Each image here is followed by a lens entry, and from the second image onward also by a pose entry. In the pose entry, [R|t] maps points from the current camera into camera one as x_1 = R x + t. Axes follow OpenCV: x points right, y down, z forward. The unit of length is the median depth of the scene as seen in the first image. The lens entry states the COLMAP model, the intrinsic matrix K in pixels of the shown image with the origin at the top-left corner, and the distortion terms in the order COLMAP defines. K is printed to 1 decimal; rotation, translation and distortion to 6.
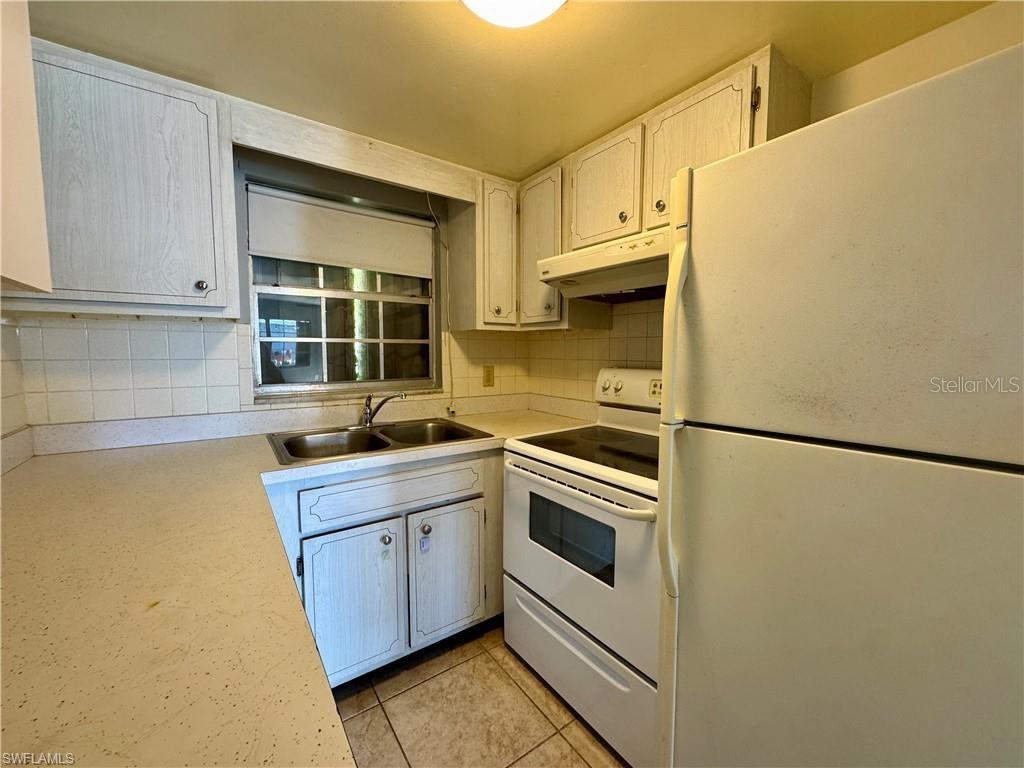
lens RADIAL K [[411.1, 0, 507.8], [0, 411.1, 385.6], [0, 0, 1]] dist [-0.005448, 0.000805]
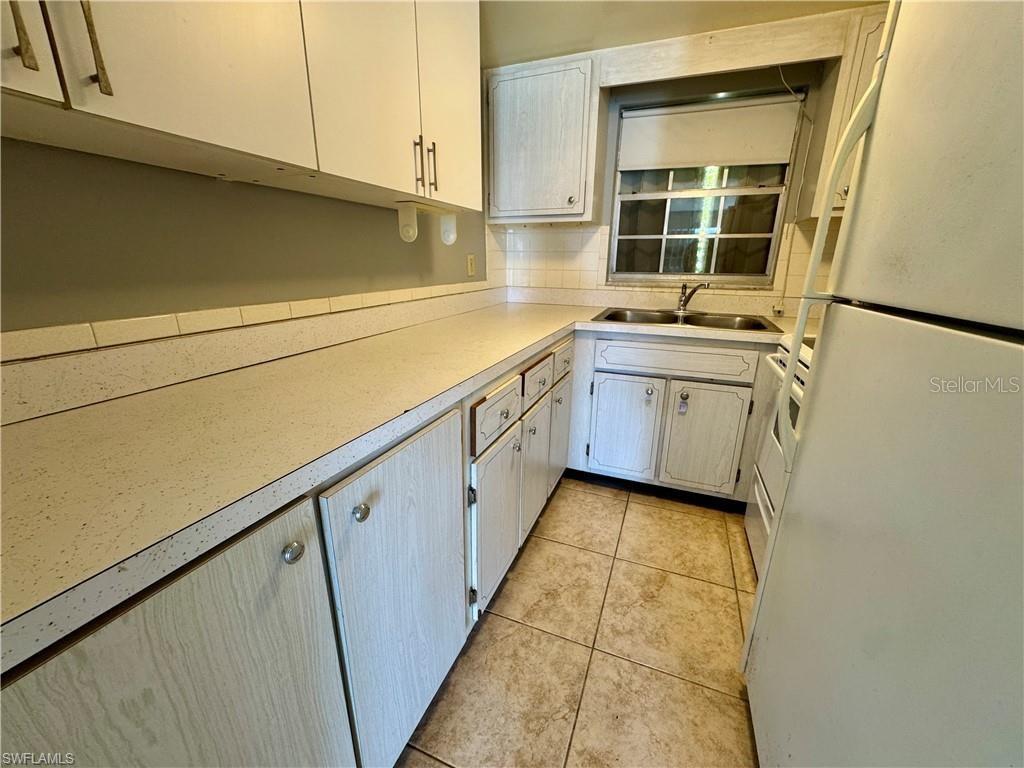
lens RADIAL K [[411.1, 0, 513.2], [0, 411.1, 387.8], [0, 0, 1]] dist [-0.005448, 0.000805]
pose [[0.544603, 0.250059, -0.800549, 0.420110], [-0.076991, 0.965393, 0.249174, 0.055425], [0.835153, -0.074066, 0.545008, -0.067543]]
